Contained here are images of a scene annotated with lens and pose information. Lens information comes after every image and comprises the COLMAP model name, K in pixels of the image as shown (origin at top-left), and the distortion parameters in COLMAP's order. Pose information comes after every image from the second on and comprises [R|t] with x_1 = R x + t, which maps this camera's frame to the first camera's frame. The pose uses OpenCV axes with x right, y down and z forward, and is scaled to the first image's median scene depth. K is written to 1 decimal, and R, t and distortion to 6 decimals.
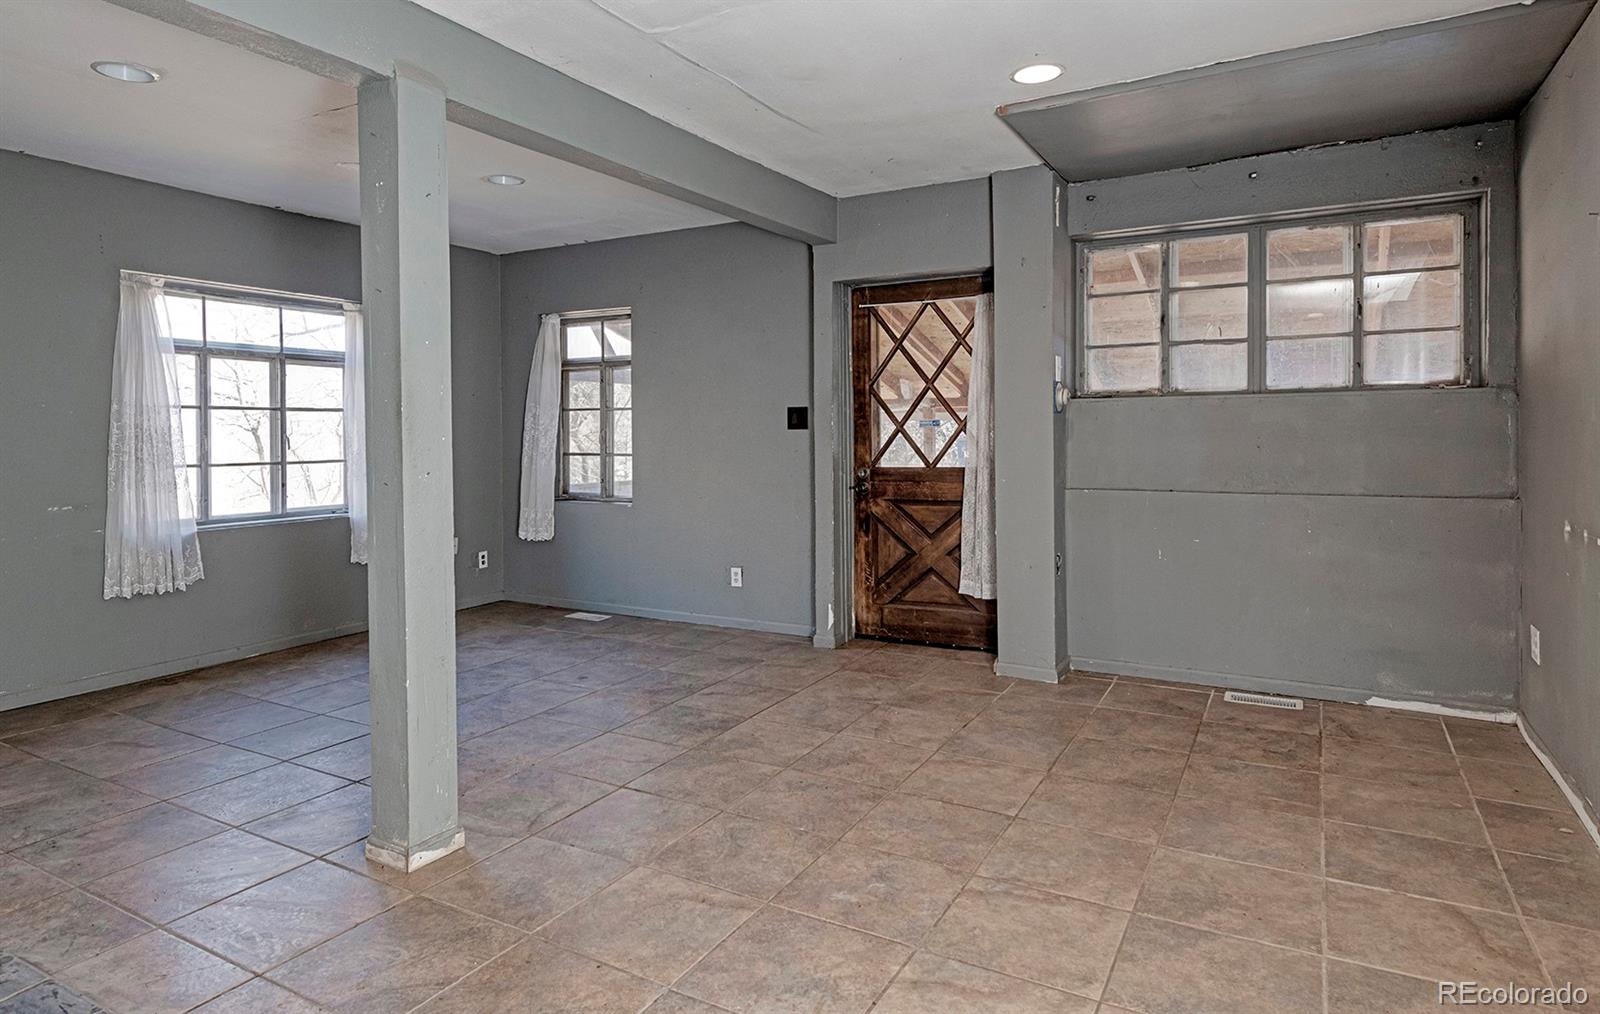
lens RADIAL K [[857.5, 0, 845.9], [0, 857.5, 423.1], [0, 0, 1]] dist [0.016287, -0.003450]
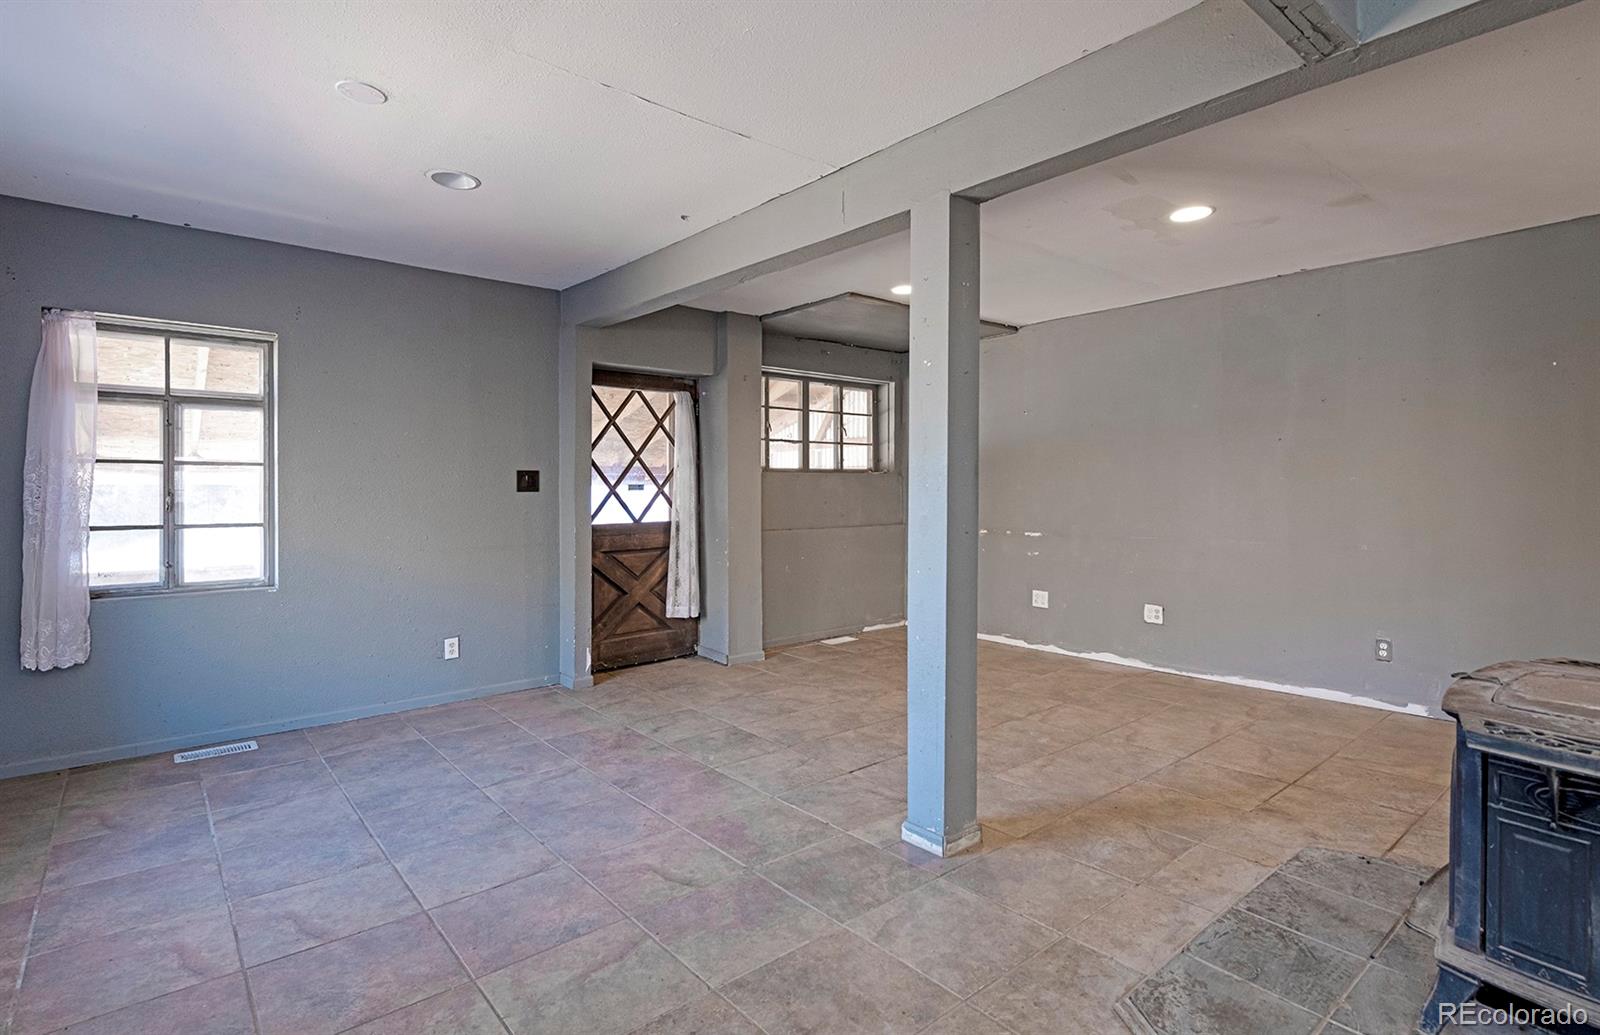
lens RADIAL K [[746.7, 0, 683.9], [0, 746.7, 482.6], [0, 0, 1]] dist [0.013165, -0.002165]
pose [[0.446516, 0.017896, 0.894597, -0.844525], [-0.005545, 0.999836, -0.017233, 0.011864], [-0.894759, 0.002735, 0.446542, 0.453242]]
